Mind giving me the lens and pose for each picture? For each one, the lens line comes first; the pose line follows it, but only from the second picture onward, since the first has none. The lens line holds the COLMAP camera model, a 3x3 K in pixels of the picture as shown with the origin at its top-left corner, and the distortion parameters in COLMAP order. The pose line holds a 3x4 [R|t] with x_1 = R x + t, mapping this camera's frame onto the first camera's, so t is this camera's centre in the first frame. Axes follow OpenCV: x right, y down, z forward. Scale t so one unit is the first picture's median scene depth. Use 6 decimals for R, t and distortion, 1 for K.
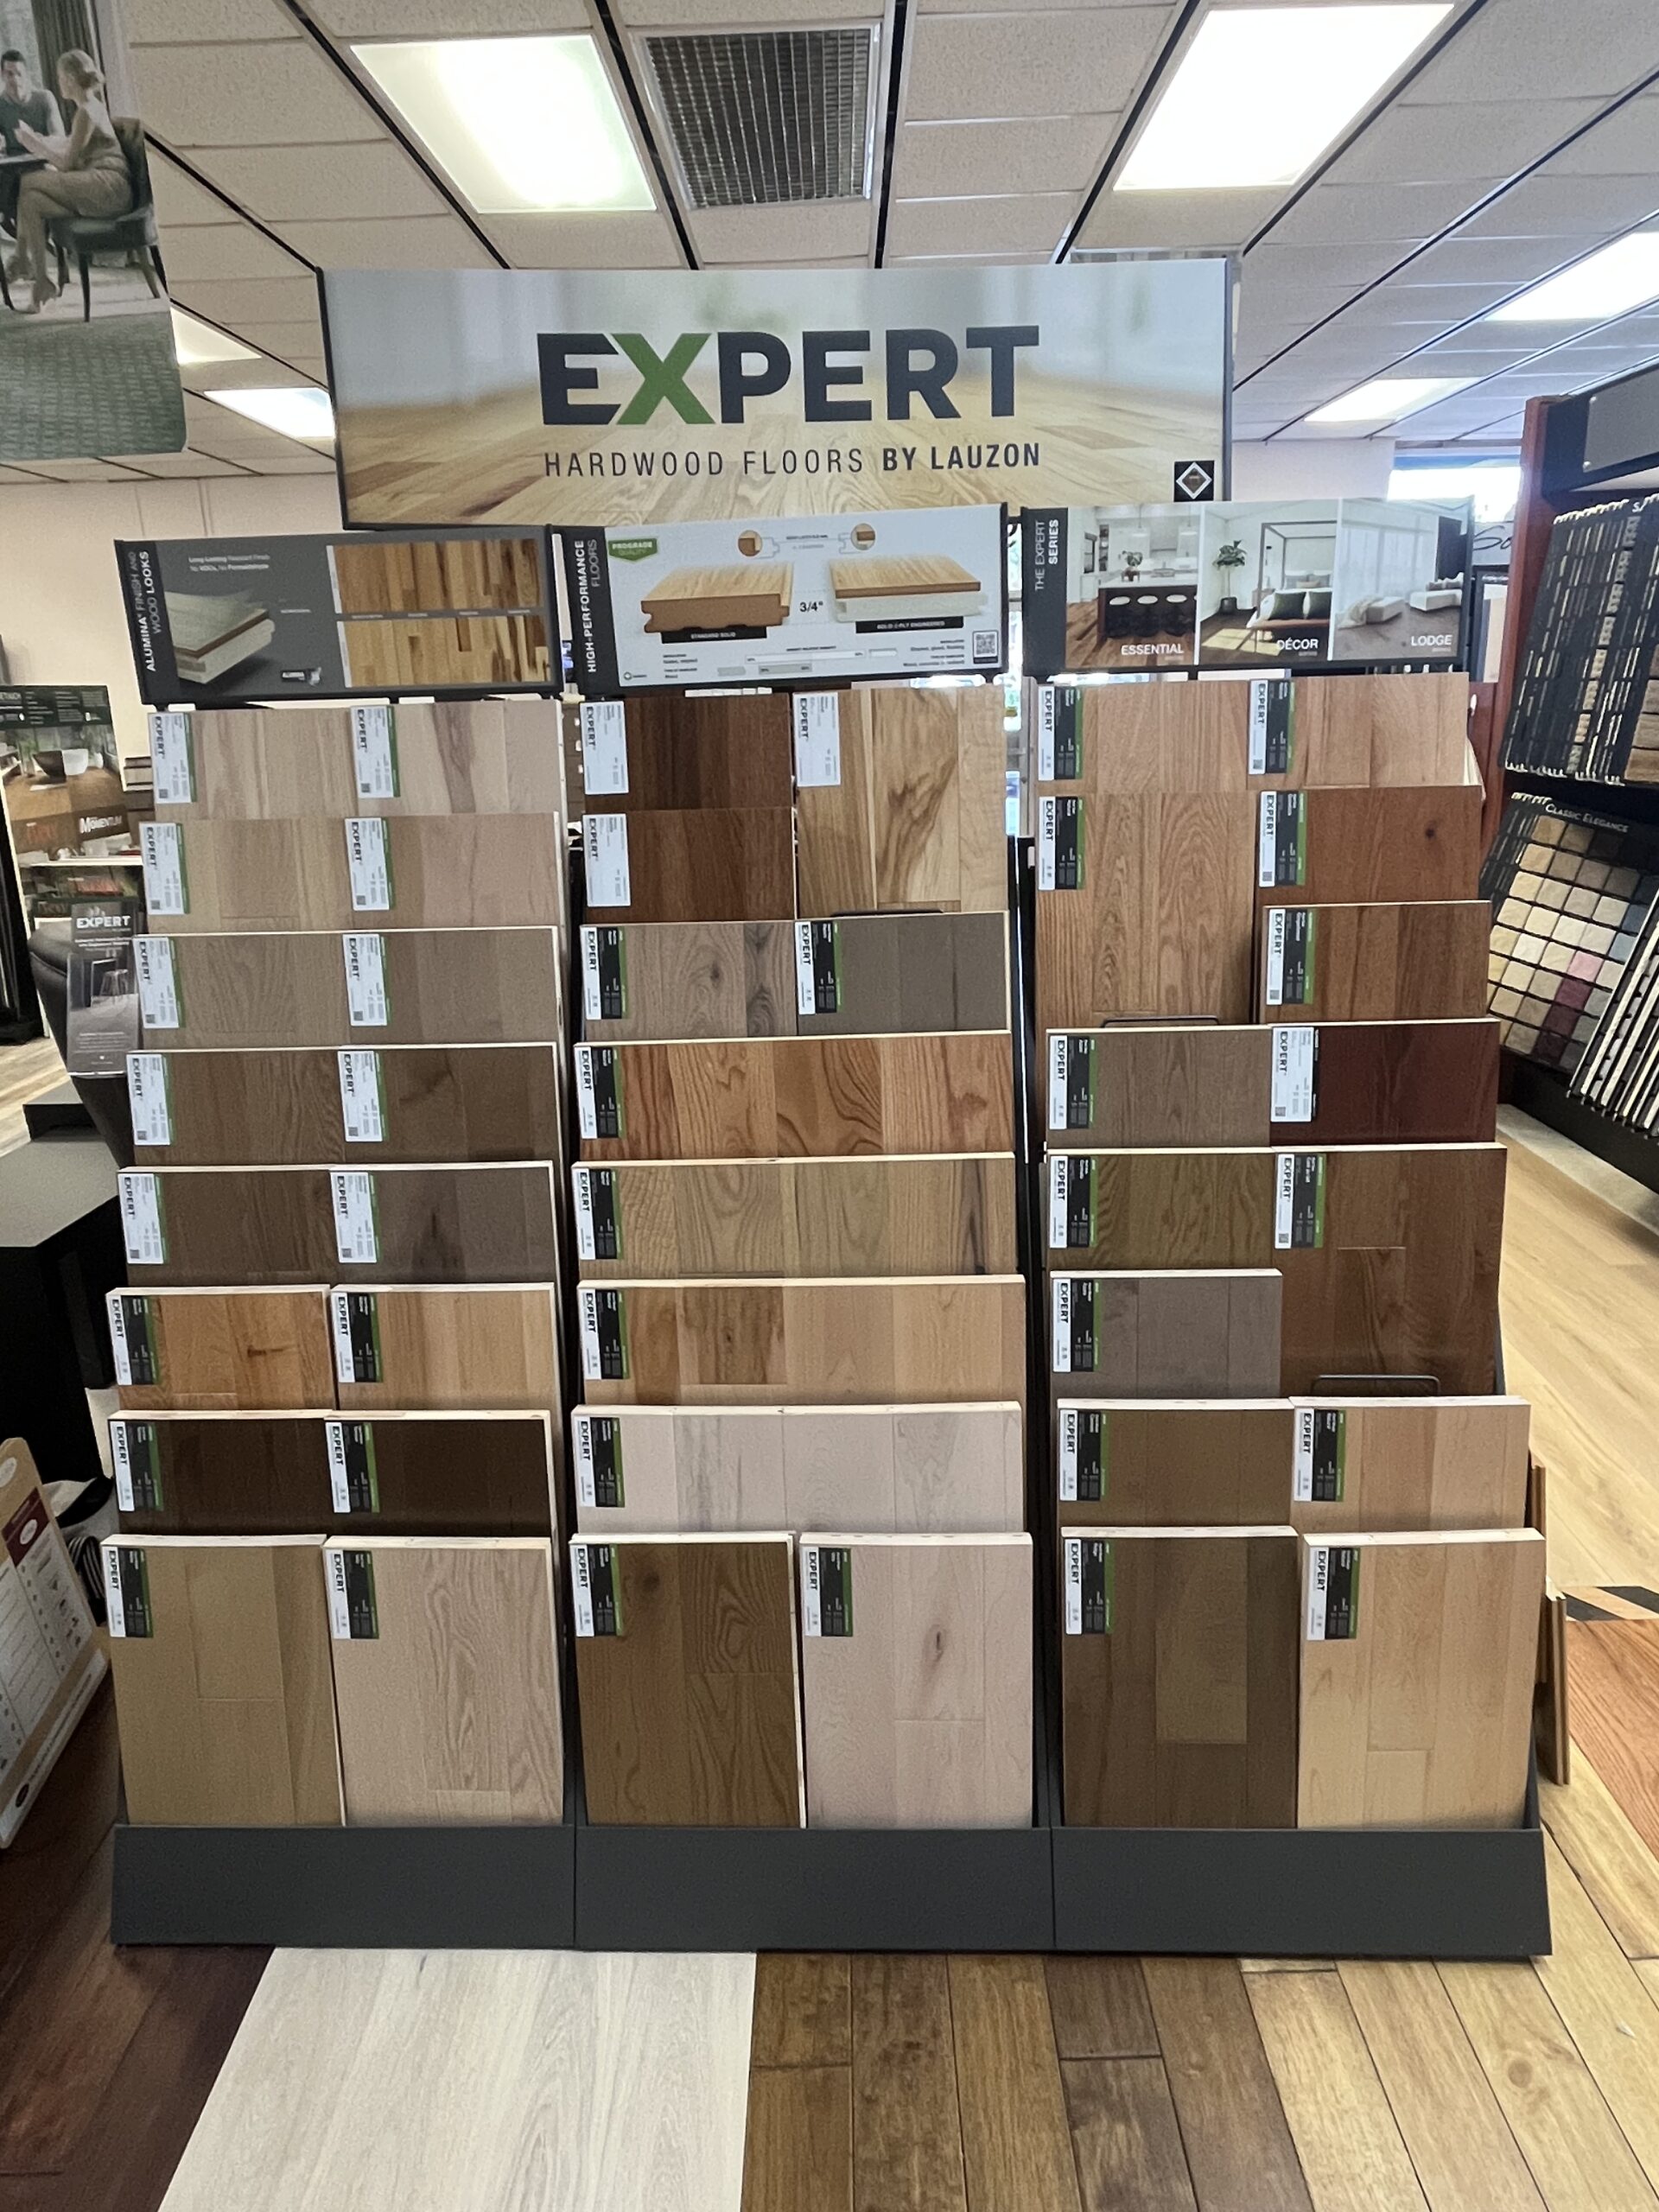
lens RADIAL K [[1429.4, 0, 831.9], [0, 1429.4, 1110.1], [0, 0, 1]] dist [0.001783, 0.000149]
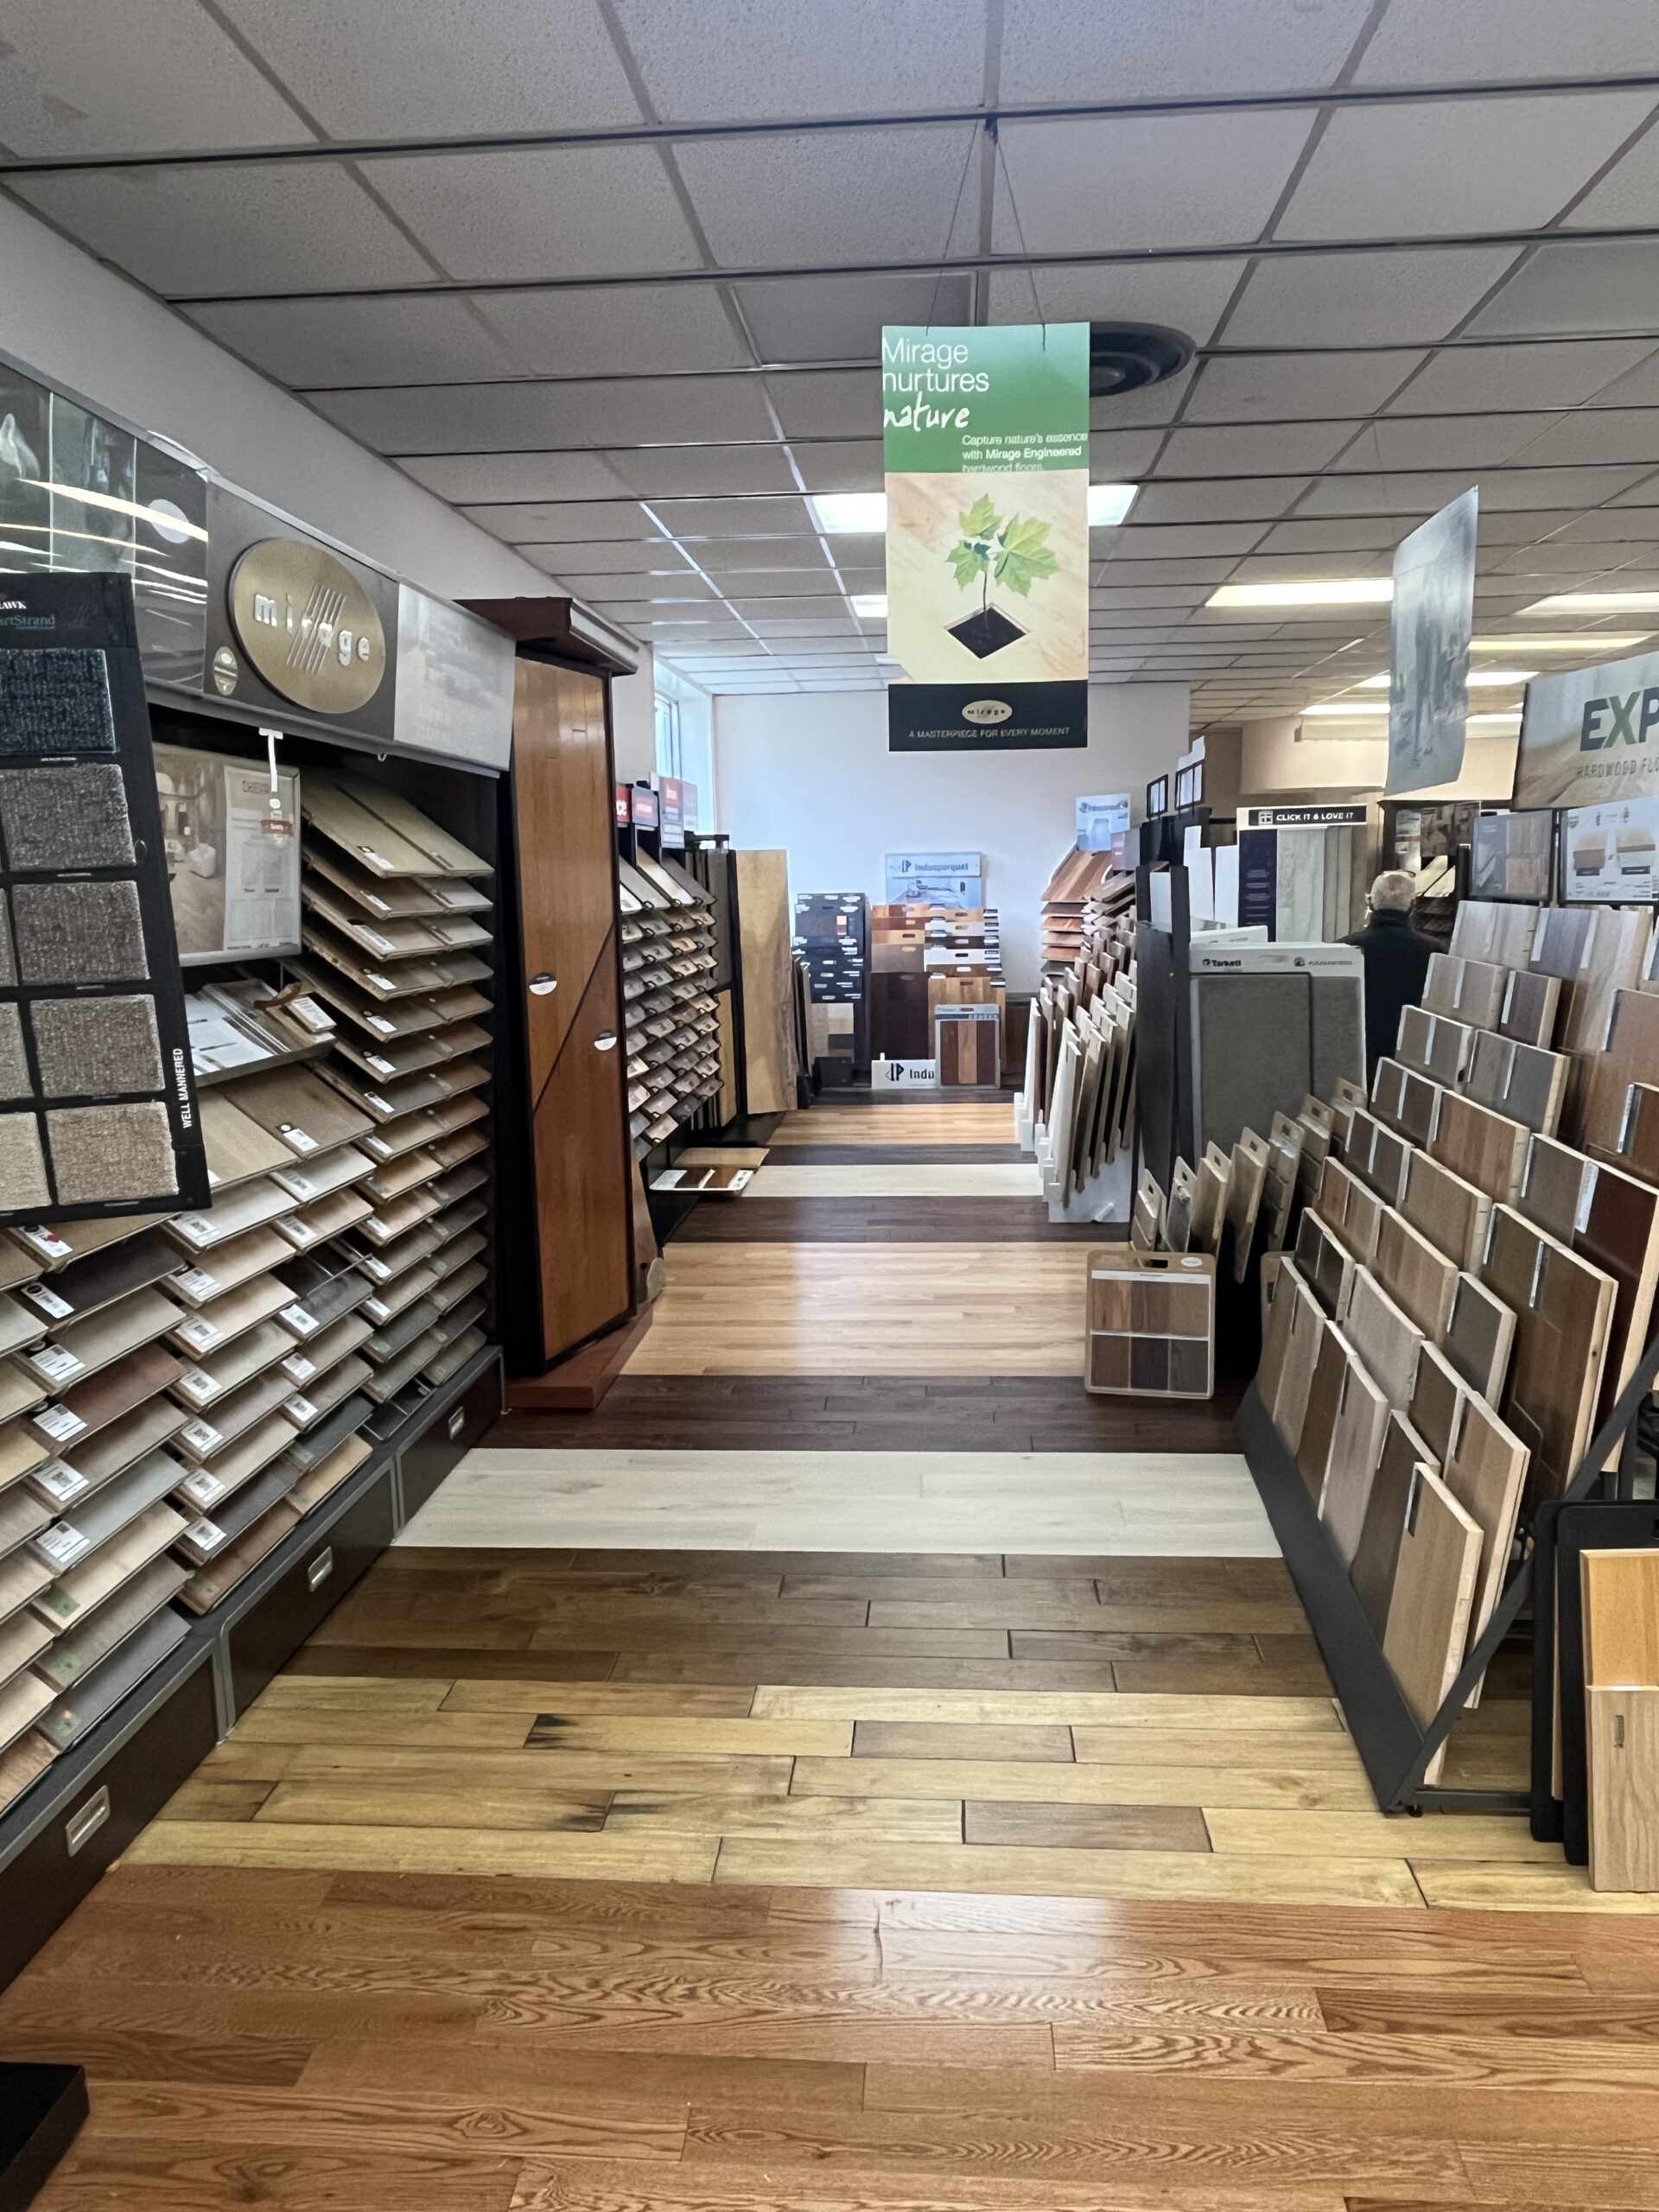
lens RADIAL K [[1448.4, 0, 839.3], [0, 1448.4, 1105.4], [0, 0, 1]] dist [-0.007832, -0.010146]
pose [[-0.075631, 0.188905, -0.979079, 1.632374], [-0.263291, 0.943260, 0.202333, -0.190374], [0.961747, 0.273085, -0.021603, 0.290122]]
